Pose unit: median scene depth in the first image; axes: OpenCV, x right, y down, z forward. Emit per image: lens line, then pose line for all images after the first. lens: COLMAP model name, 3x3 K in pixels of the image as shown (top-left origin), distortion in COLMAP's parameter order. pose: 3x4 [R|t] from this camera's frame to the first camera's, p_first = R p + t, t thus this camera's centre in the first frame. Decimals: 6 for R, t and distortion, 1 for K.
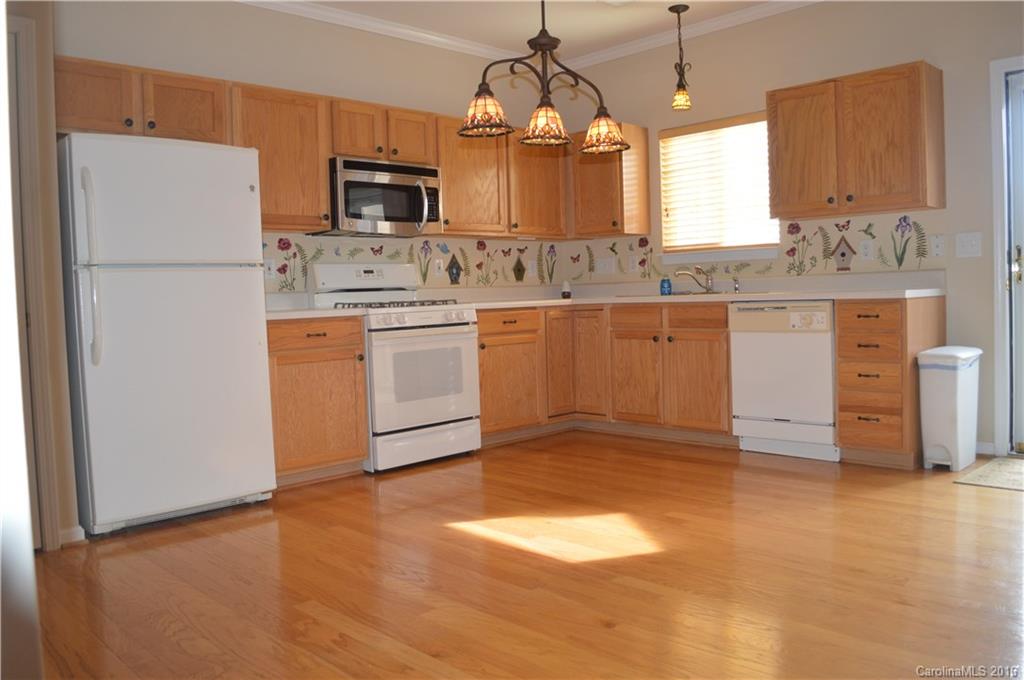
lens RADIAL K [[814.3, 0, 511.1], [0, 814.3, 333.9], [0, 0, 1]] dist [-0.078871, 0.006413]
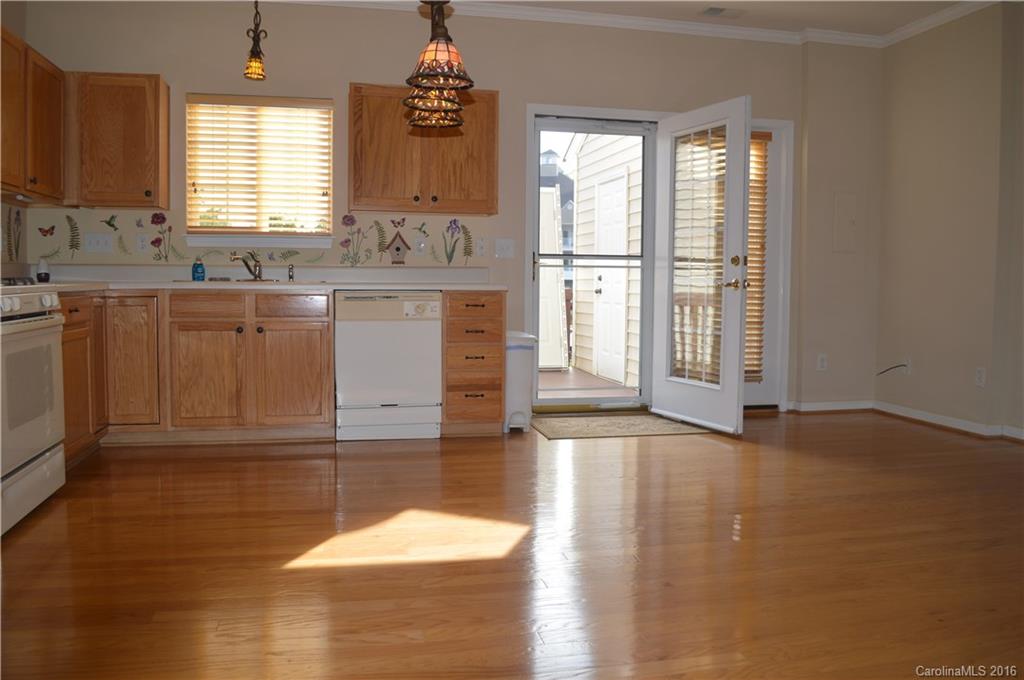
lens RADIAL K [[814.3, 0, 511.1], [0, 814.3, 333.9], [0, 0, 1]] dist [-0.078871, 0.006413]
pose [[0.525741, -0.018133, 0.850452, -0.448695], [0.015099, 0.999814, 0.011983, 0.004601], [-0.850511, 0.006541, 0.525917, 0.303126]]
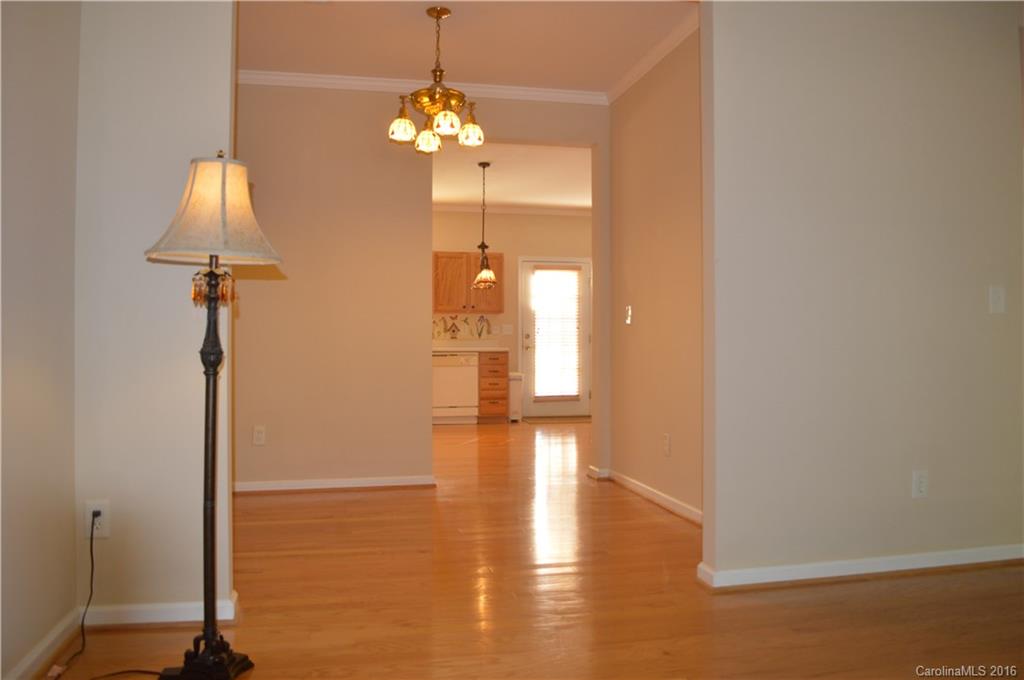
lens RADIAL K [[814.3, 0, 511.1], [0, 814.3, 333.9], [0, 0, 1]] dist [-0.078871, 0.006413]
pose [[0.529479, 0.043060, 0.847230, -1.371014], [0.025387, 0.997459, -0.066561, 0.057934], [-0.847943, 0.056751, 0.527041, -0.276549]]
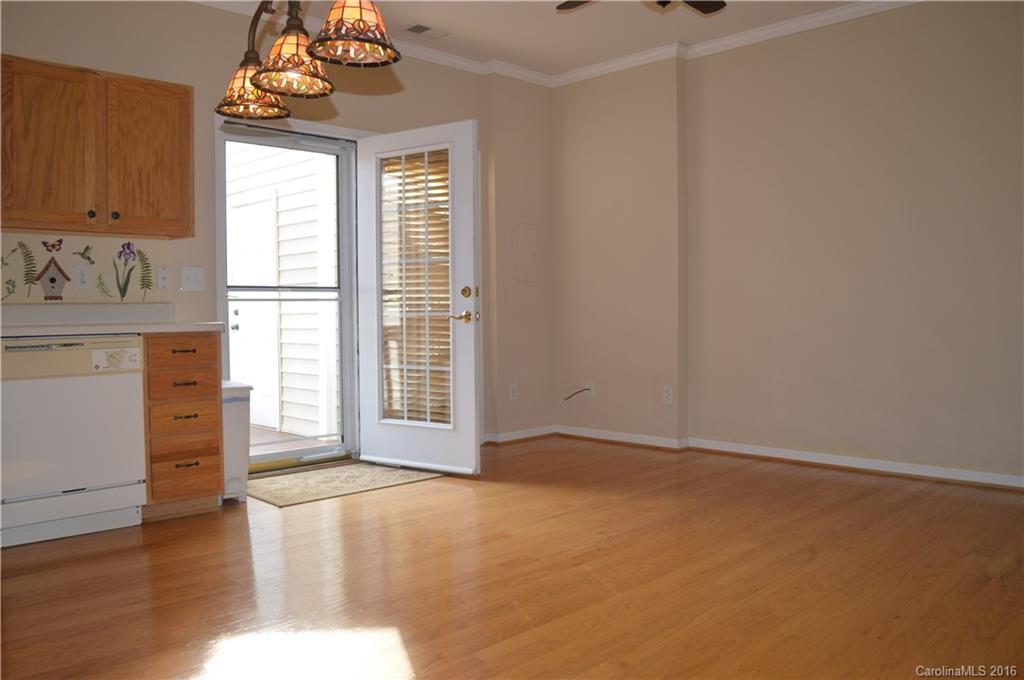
lens RADIAL K [[814.3, 0, 511.1], [0, 814.3, 333.9], [0, 0, 1]] dist [-0.078871, 0.006413]
pose [[-0.006915, 0.004523, 0.999966, -0.405067], [0.058509, 0.998278, -0.004111, -0.014040], [-0.998263, 0.058479, -0.007168, 0.556576]]
